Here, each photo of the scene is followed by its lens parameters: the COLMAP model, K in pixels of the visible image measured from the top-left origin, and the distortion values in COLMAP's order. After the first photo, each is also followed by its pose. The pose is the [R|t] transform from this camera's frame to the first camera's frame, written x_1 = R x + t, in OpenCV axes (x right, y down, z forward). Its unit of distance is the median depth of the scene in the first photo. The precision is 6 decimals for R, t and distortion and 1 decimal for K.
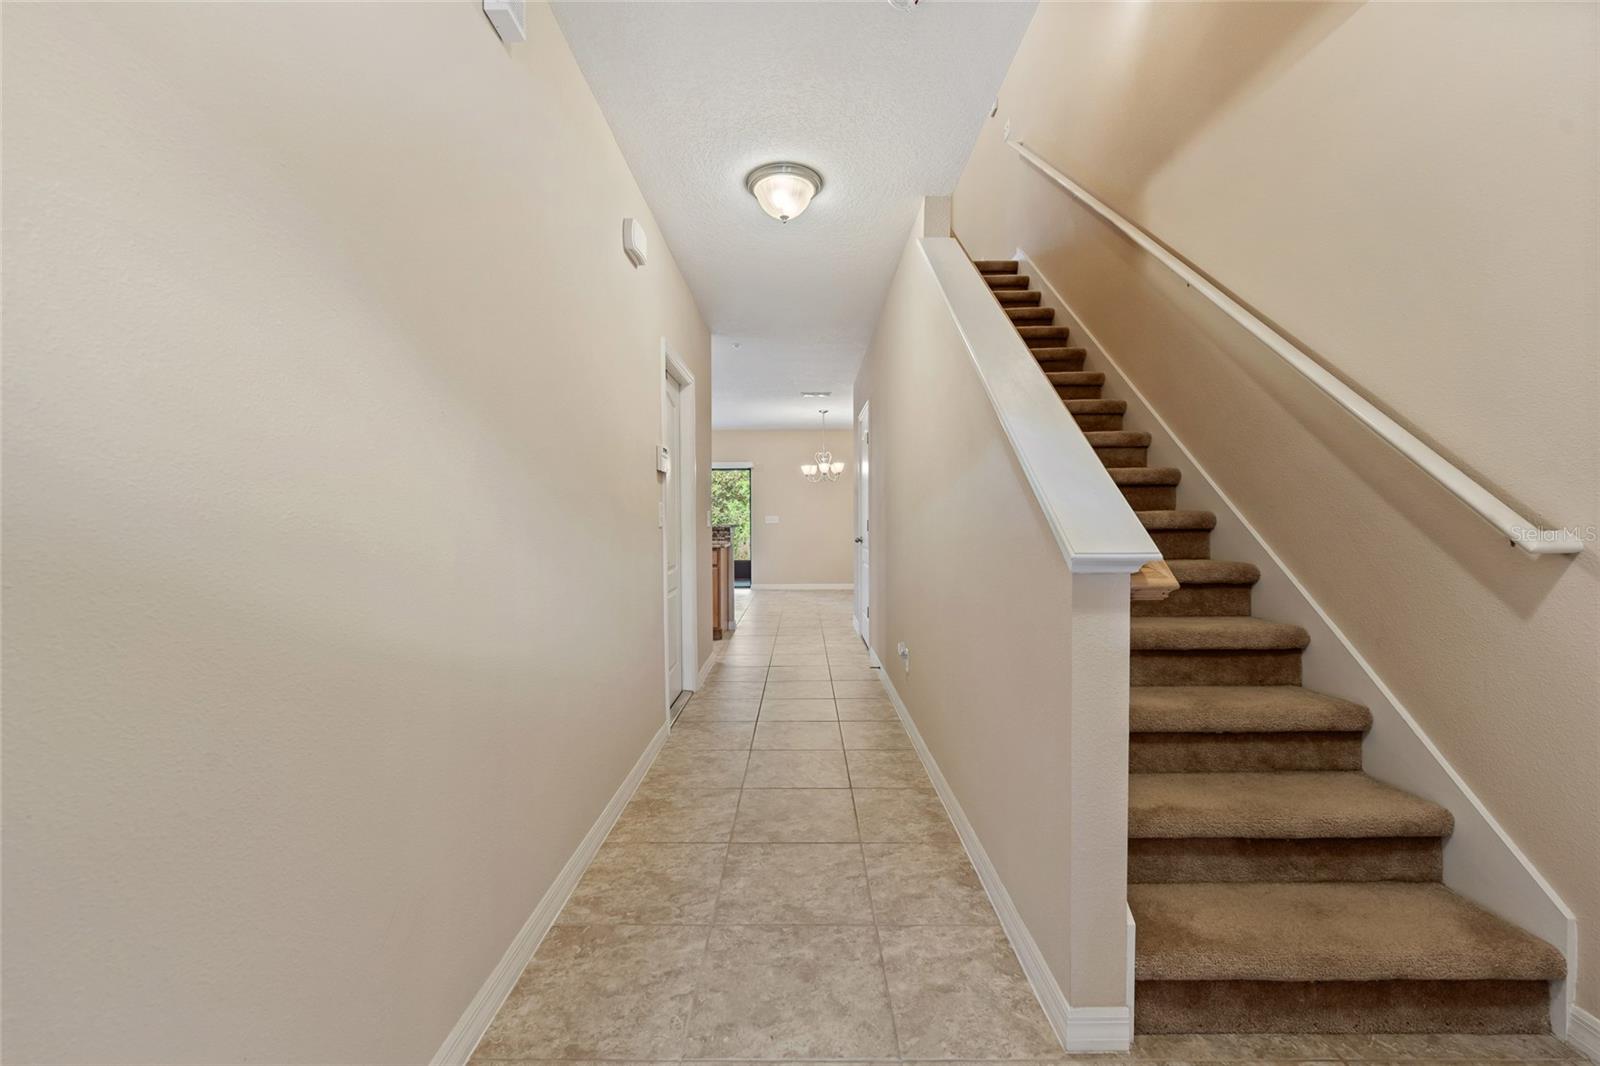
lens RADIAL K [[657.3, 0, 801.3], [0, 657.3, 529.3], [0, 0, 1]] dist [-0.004074, -0.000065]
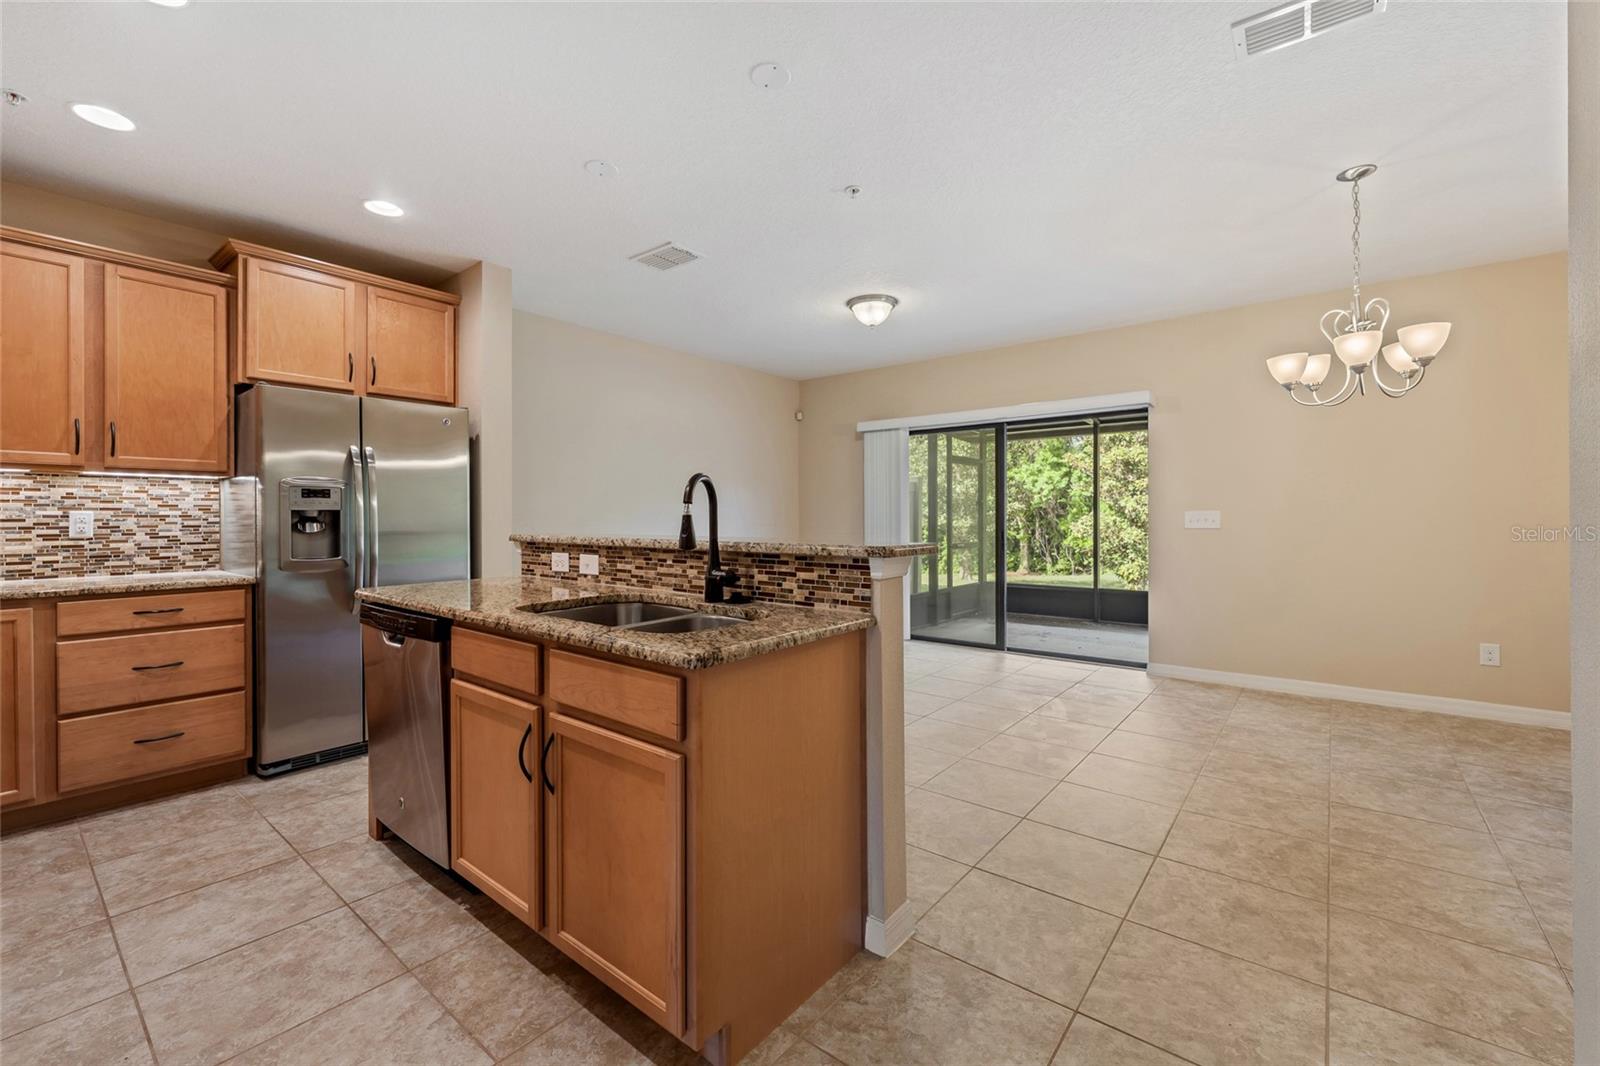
lens RADIAL K [[657.3, 0, 792.7], [0, 657.3, 521.8], [0, 0, 1]] dist [-0.004074, -0.000065]
pose [[0.771168, 0.001275, -0.636630, 0.026103], [-0.005998, 0.999968, -0.005263, -0.011630], [0.636603, 0.007877, 0.771151, 0.600657]]
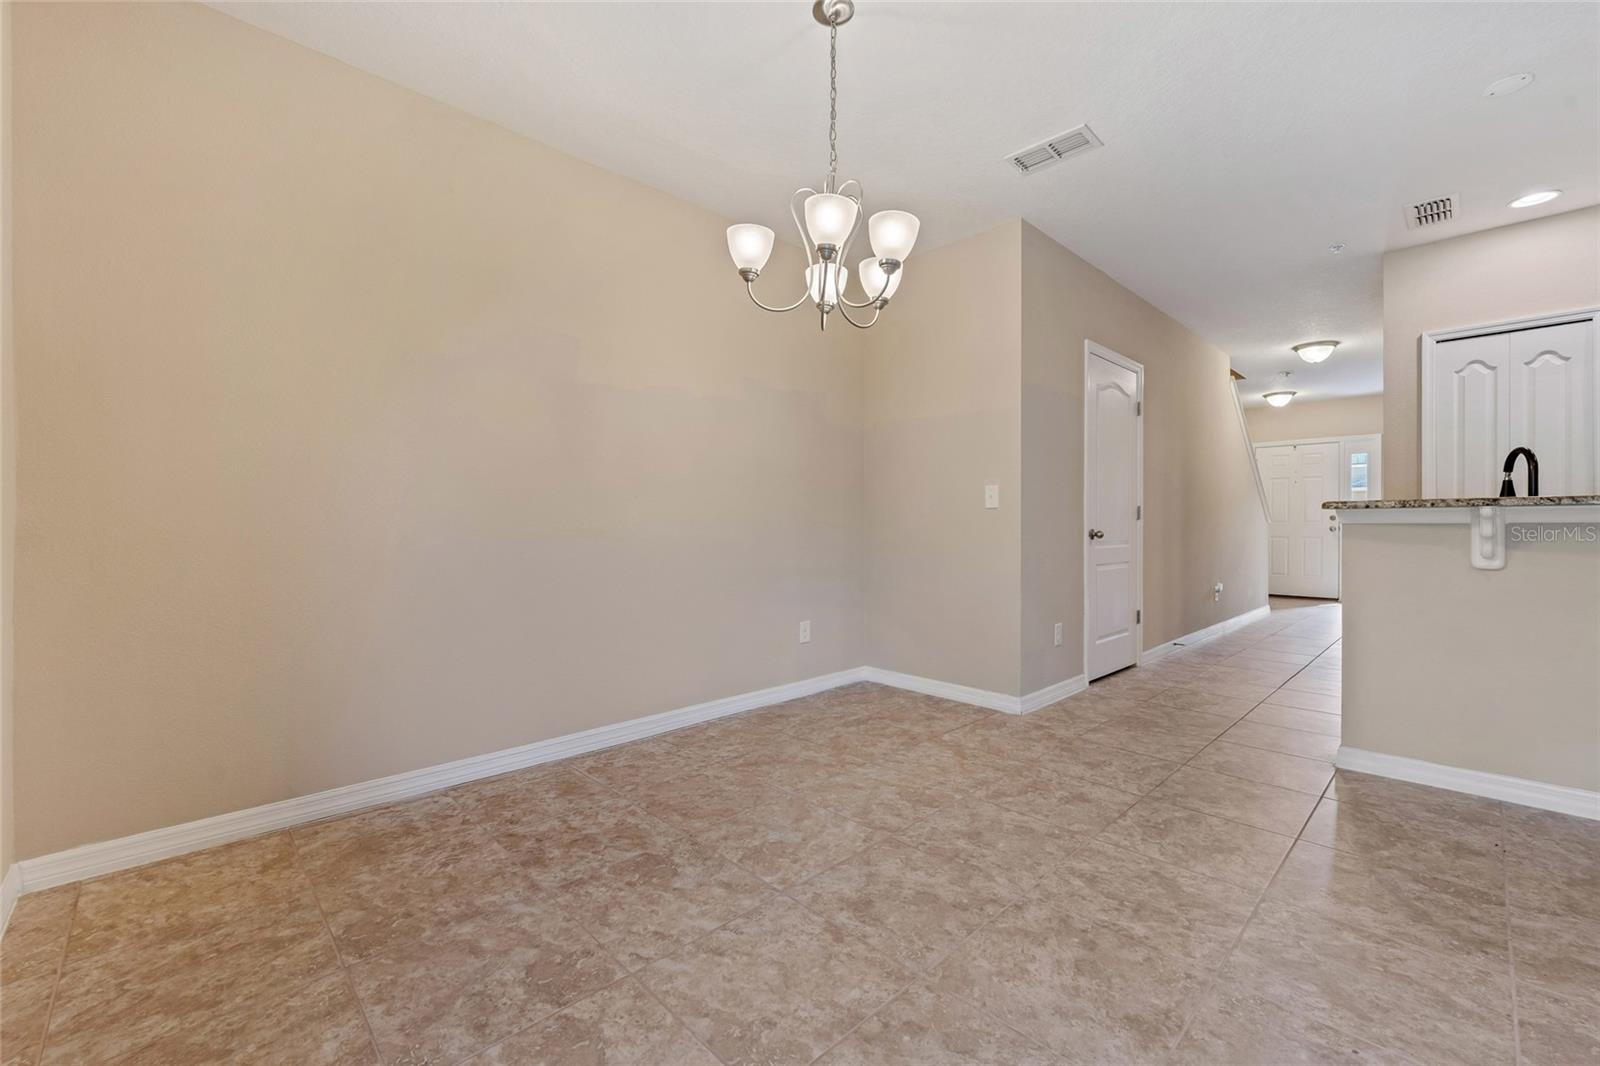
lens RADIAL K [[657.3, 0, 807.3], [0, 657.3, 530.8], [0, 0, 1]] dist [-0.004074, -0.000065]
pose [[-0.695680, -0.004440, 0.718338, -0.120196], [0.013676, 0.999718, 0.019424, -0.002072], [-0.718221, 0.023337, -0.695423, 1.158089]]
